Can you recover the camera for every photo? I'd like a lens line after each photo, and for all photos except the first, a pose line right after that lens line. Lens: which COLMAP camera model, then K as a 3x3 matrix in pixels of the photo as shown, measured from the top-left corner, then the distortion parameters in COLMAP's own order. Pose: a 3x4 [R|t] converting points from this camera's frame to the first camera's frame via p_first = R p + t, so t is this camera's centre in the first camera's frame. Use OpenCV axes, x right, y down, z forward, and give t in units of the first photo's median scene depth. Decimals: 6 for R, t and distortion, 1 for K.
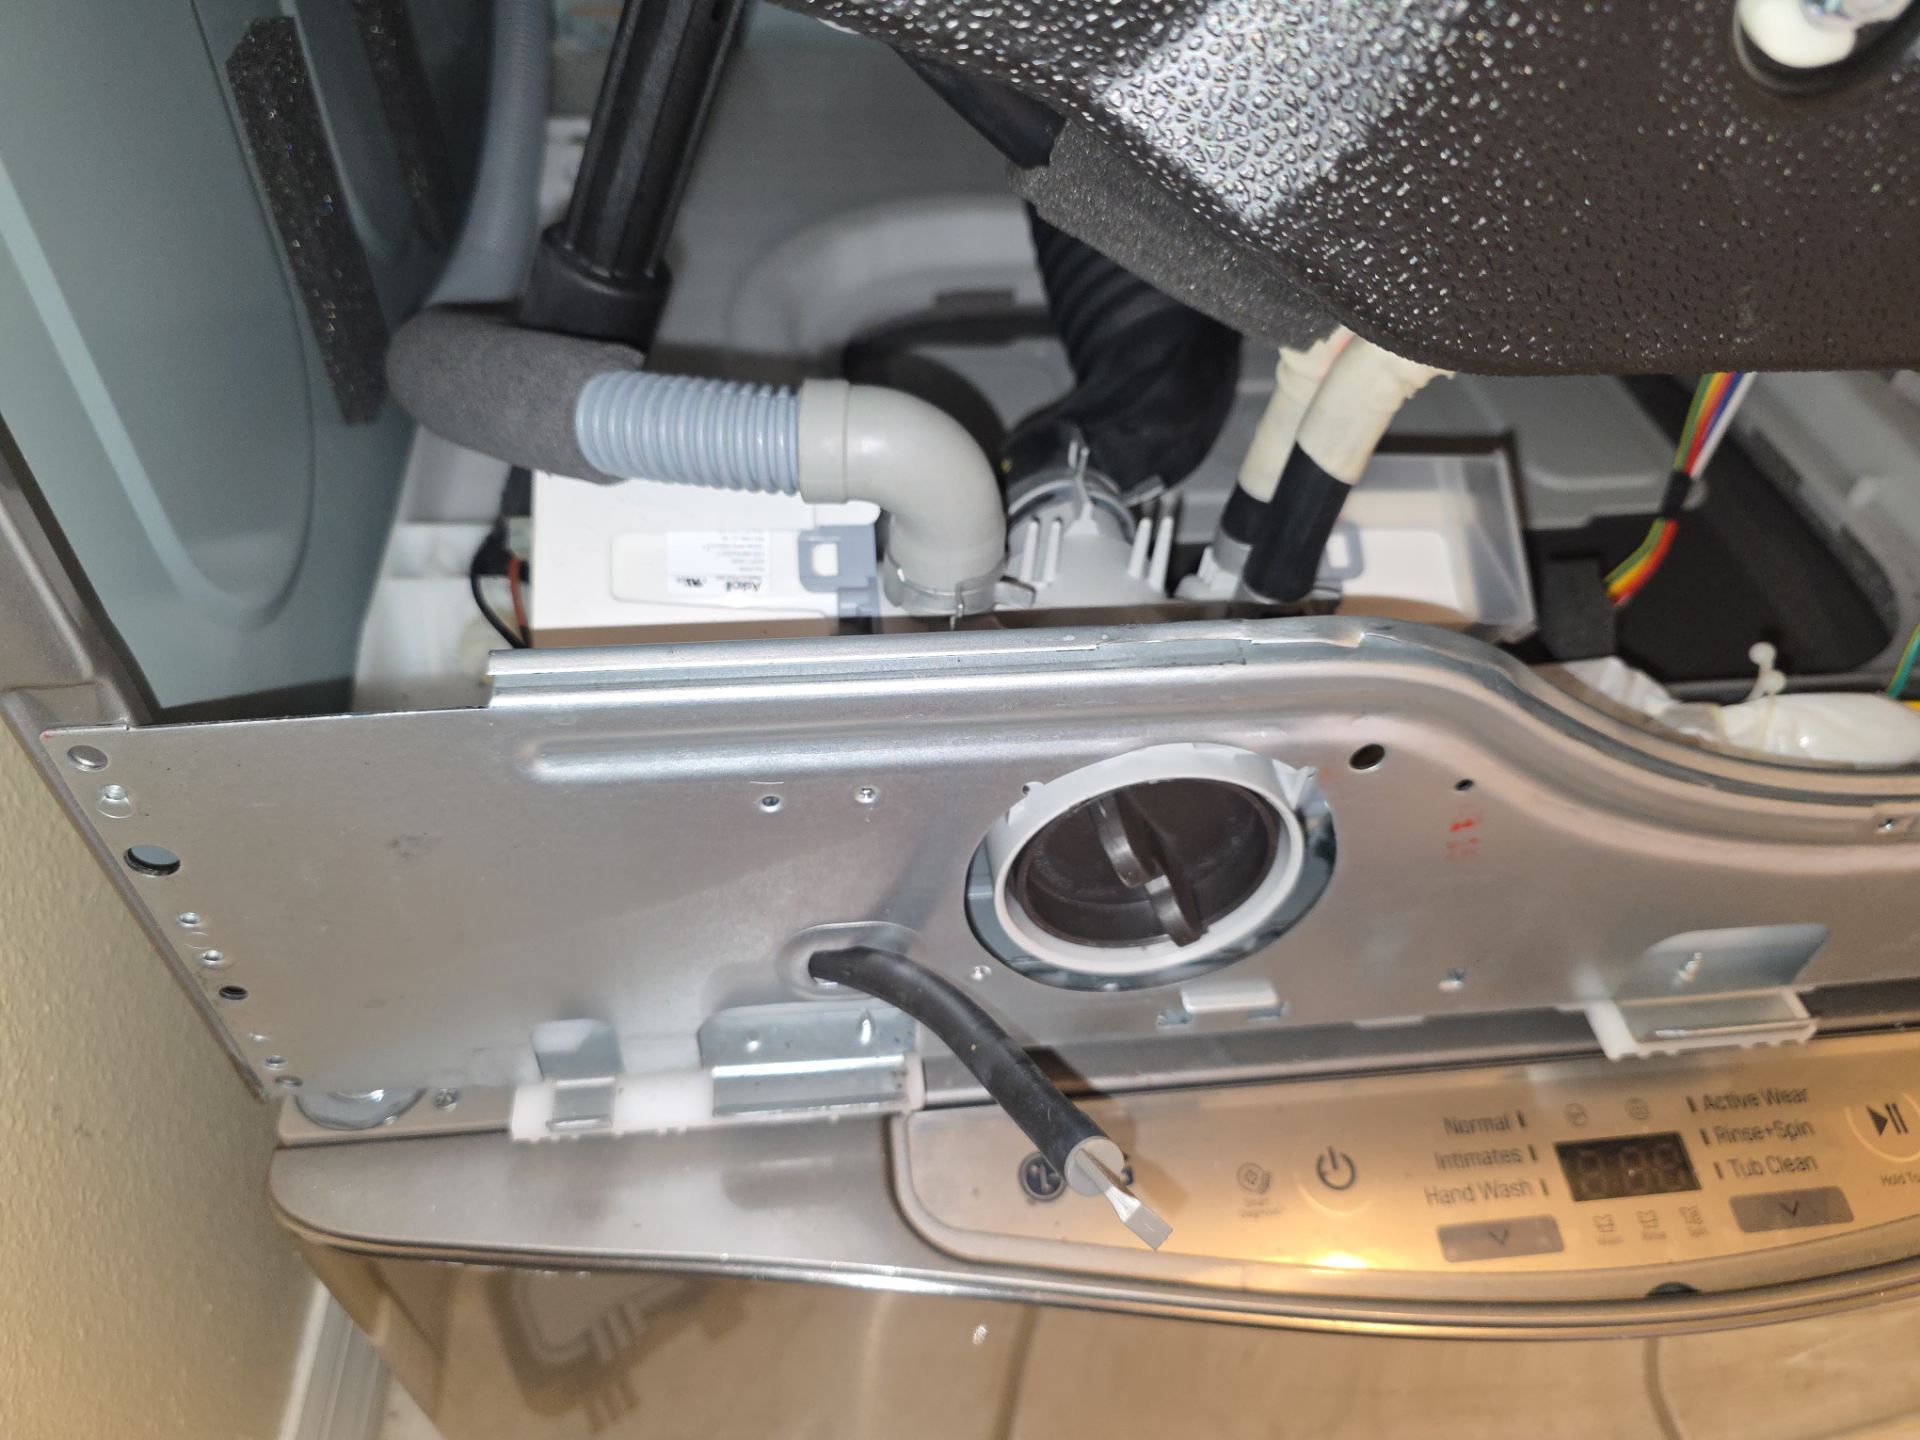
lens RADIAL K [[1407.8, 0, 960.0], [0, 1407.8, 720.0], [0, 0, 1]] dist [0.050417, -0.082876]
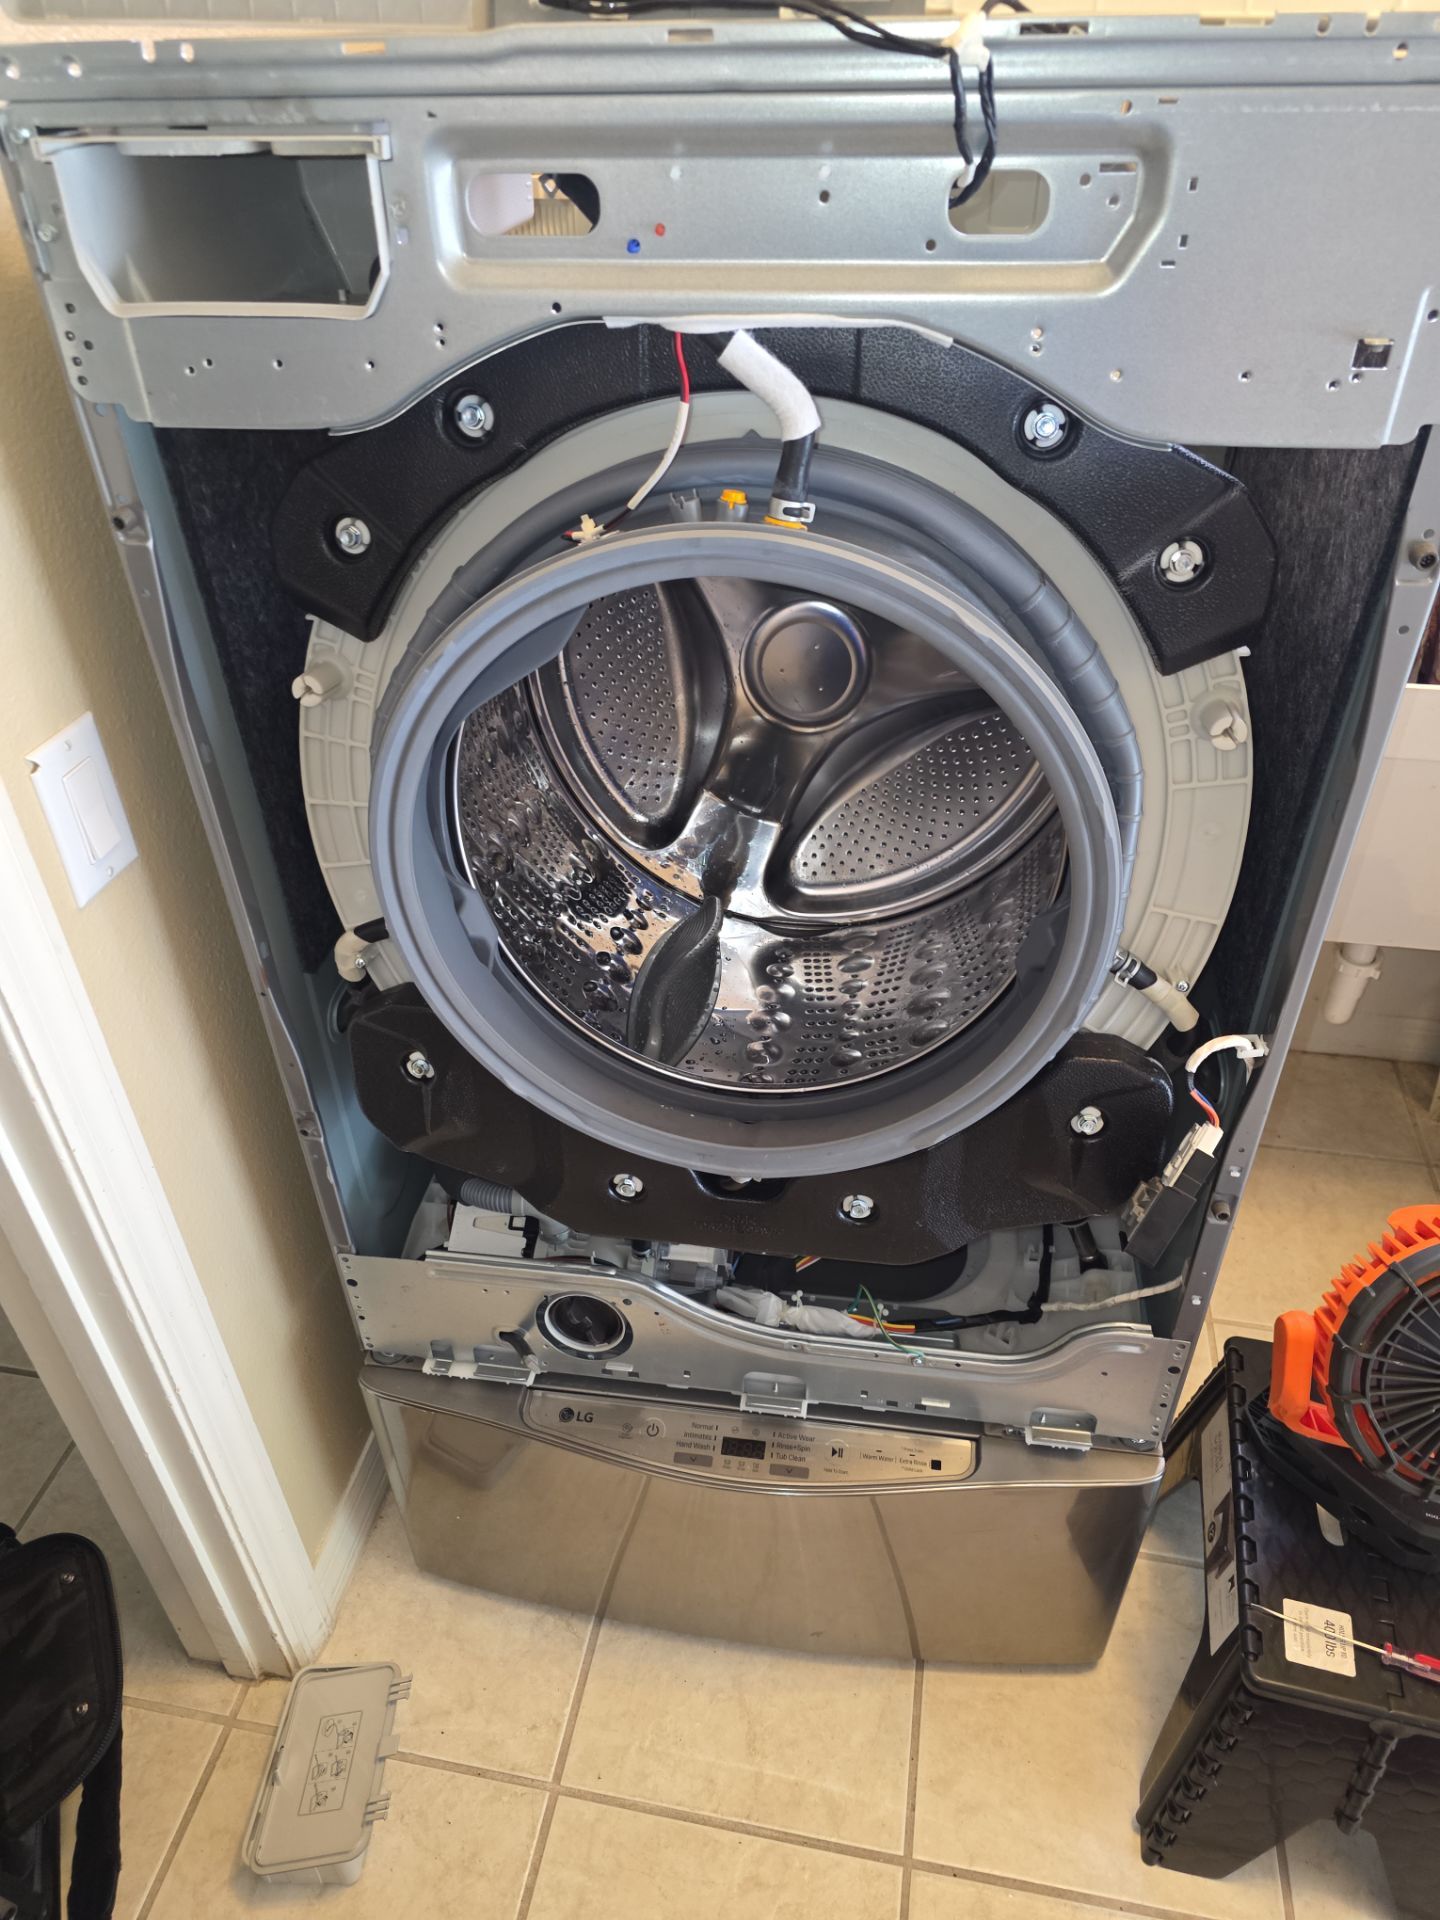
lens RADIAL K [[1400.4, 0, 720.0], [0, 1400.4, 960.0], [0, 0, 1]] dist [0.194945, -0.319386]
pose [[0.961698, 0.098860, -0.255665, 1.150093], [-0.138300, 0.980278, -0.141169, -0.305286], [0.236666, 0.171120, 0.956403, -2.305664]]
